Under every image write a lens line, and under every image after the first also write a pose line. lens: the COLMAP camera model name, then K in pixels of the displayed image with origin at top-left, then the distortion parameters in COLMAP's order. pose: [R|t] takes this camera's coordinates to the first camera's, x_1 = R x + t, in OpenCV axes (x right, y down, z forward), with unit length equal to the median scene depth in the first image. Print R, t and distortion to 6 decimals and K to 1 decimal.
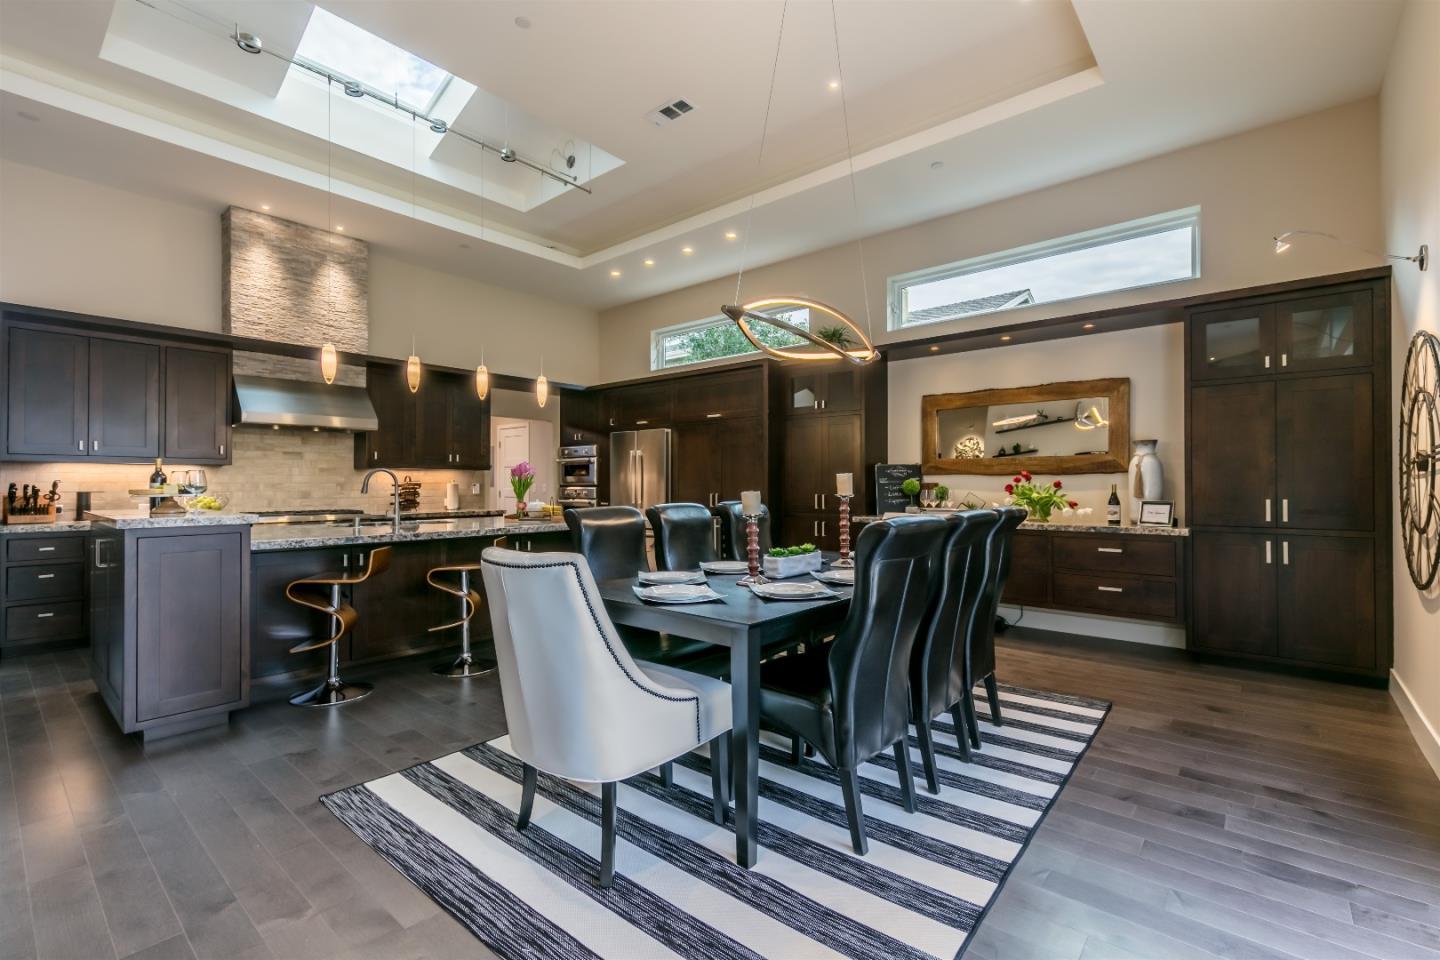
lens RADIAL K [[628.1, 0, 735.6], [0, 628.1, 481.7], [0, 0, 1]] dist [-0.016861, -0.000684]
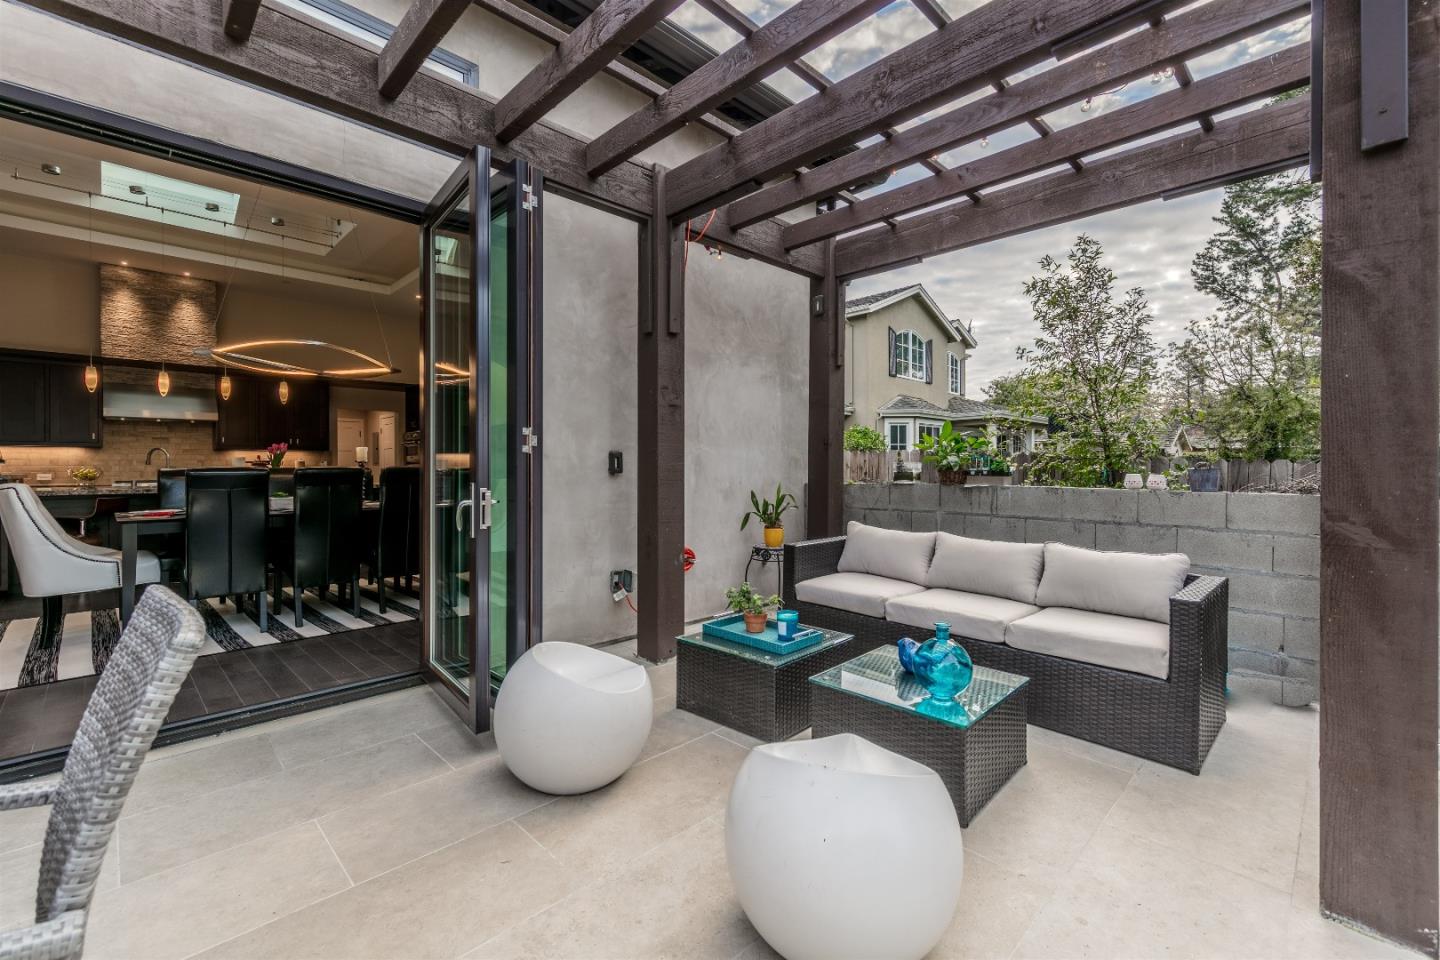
lens RADIAL K [[621.5, 0, 726.1], [0, 621.5, 468.7], [0, 0, 1]] dist [-0.010567, 0.002339]
pose [[0.995810, -0.002636, -0.091404, 0.679796], [0.003005, 0.999988, 0.003899, 0.020143], [0.091393, -0.004158, 0.995806, -0.250094]]
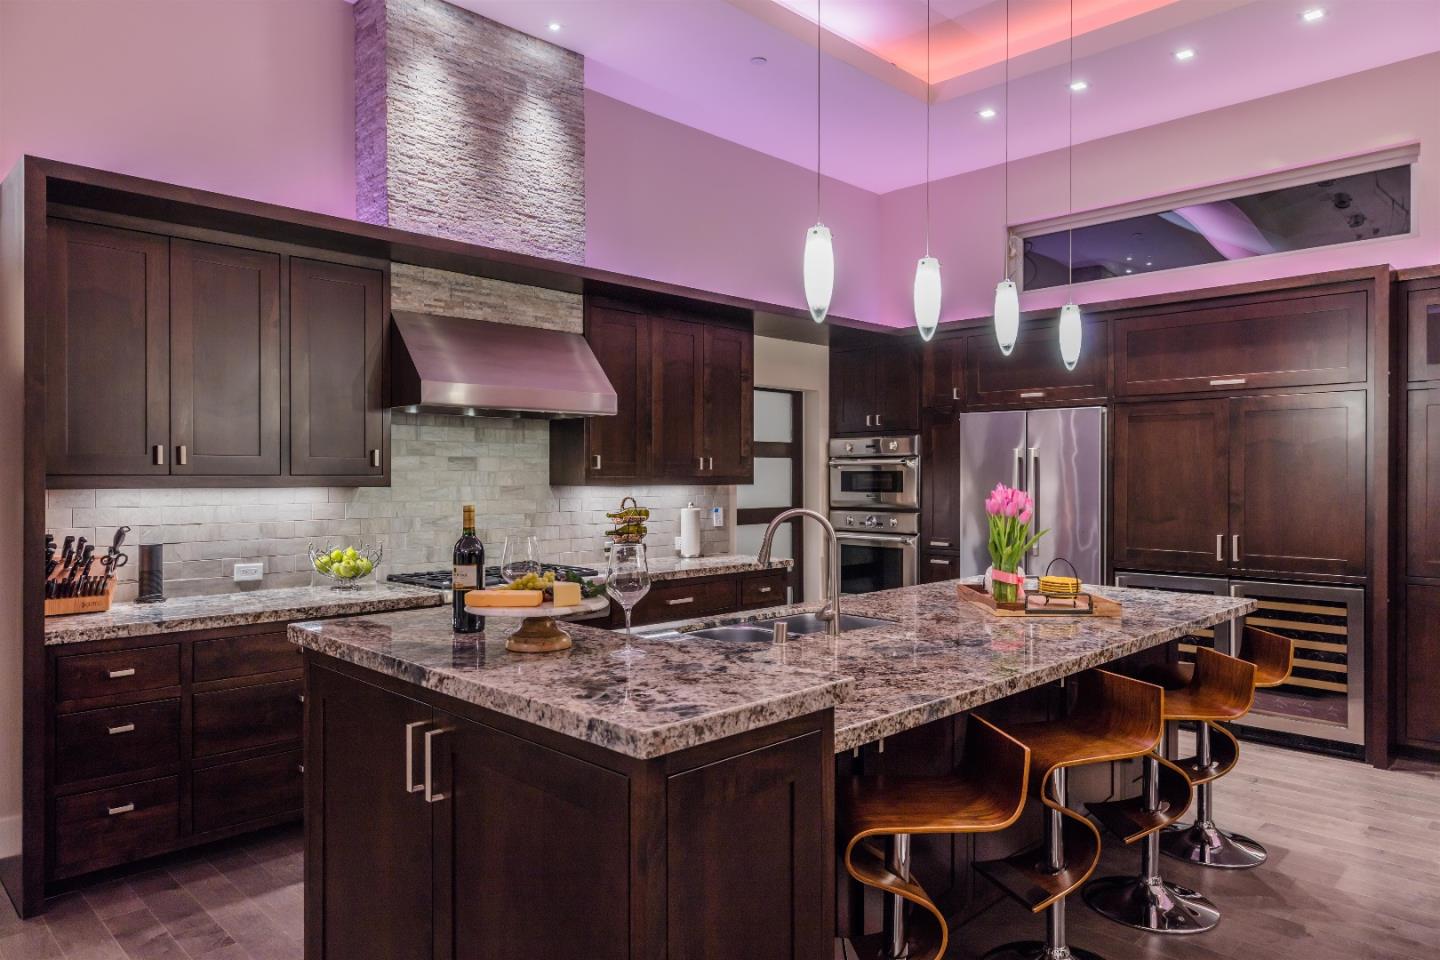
lens RADIAL K [[940.3, 0, 713.6], [0, 940.3, 485.6], [0, 0, 1]] dist [-0.010952, 0.000685]
pose [[0.994665, 0.004686, -0.103054, -0.431556], [-0.003051, 0.999867, 0.016022, -0.038202], [0.103115, -0.015622, 0.994547, 0.234020]]
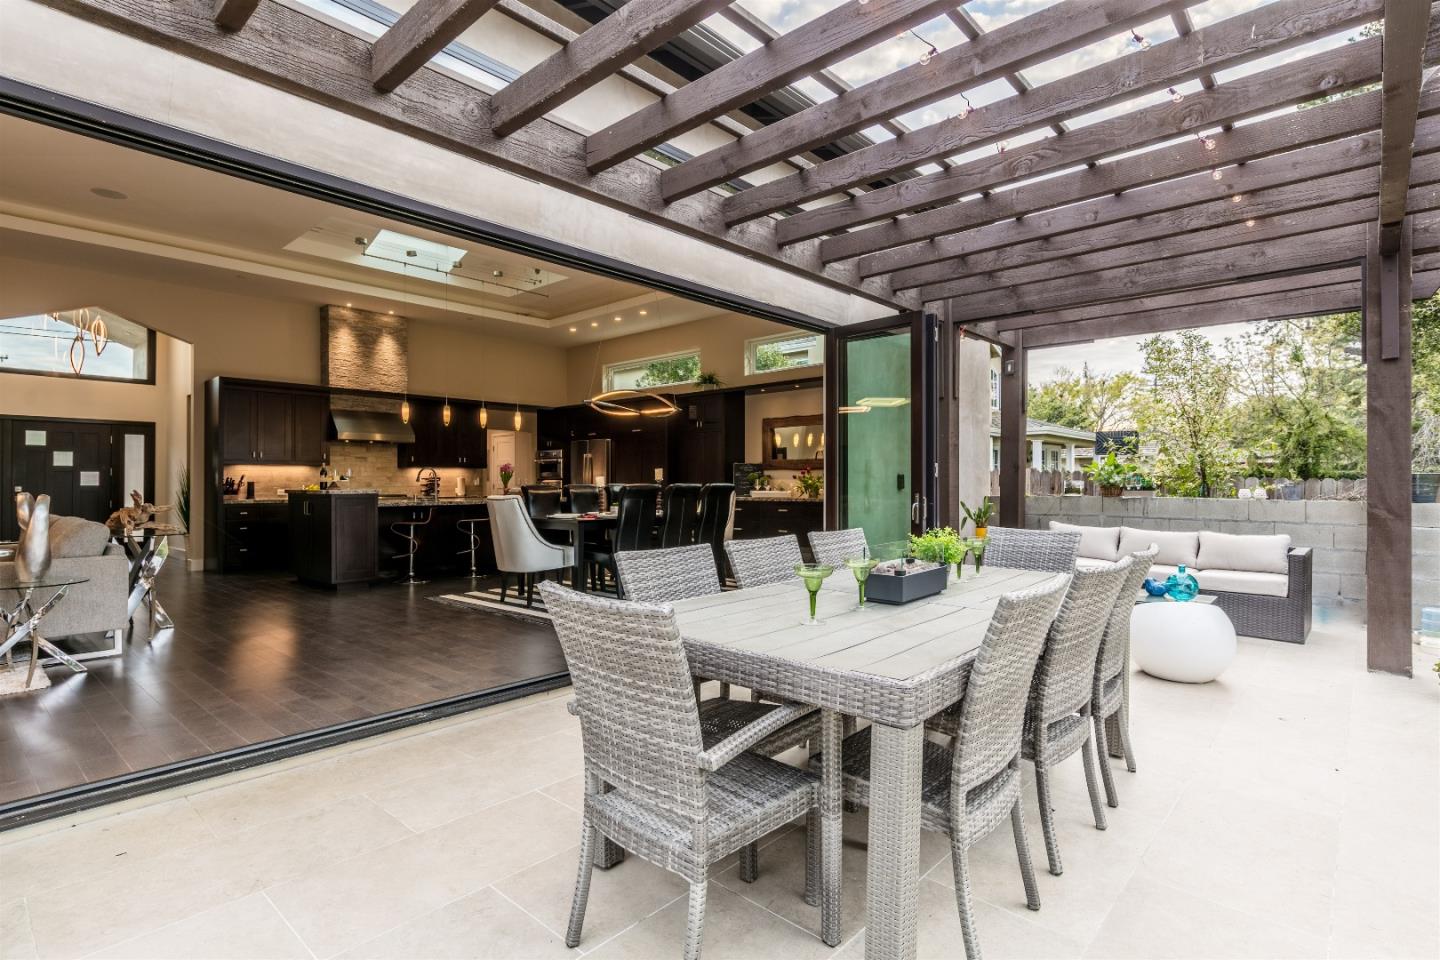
lens RADIAL K [[708.5, 0, 718.5], [0, 708.5, 477.8], [0, 0, 1]] dist [-0.009181, -0.002296]
pose [[0.998578, -0.002553, -0.053244, 0.276102], [0.002327, 0.999988, -0.004314, 0.014326], [0.053255, 0.004184, 0.998572, -0.726900]]
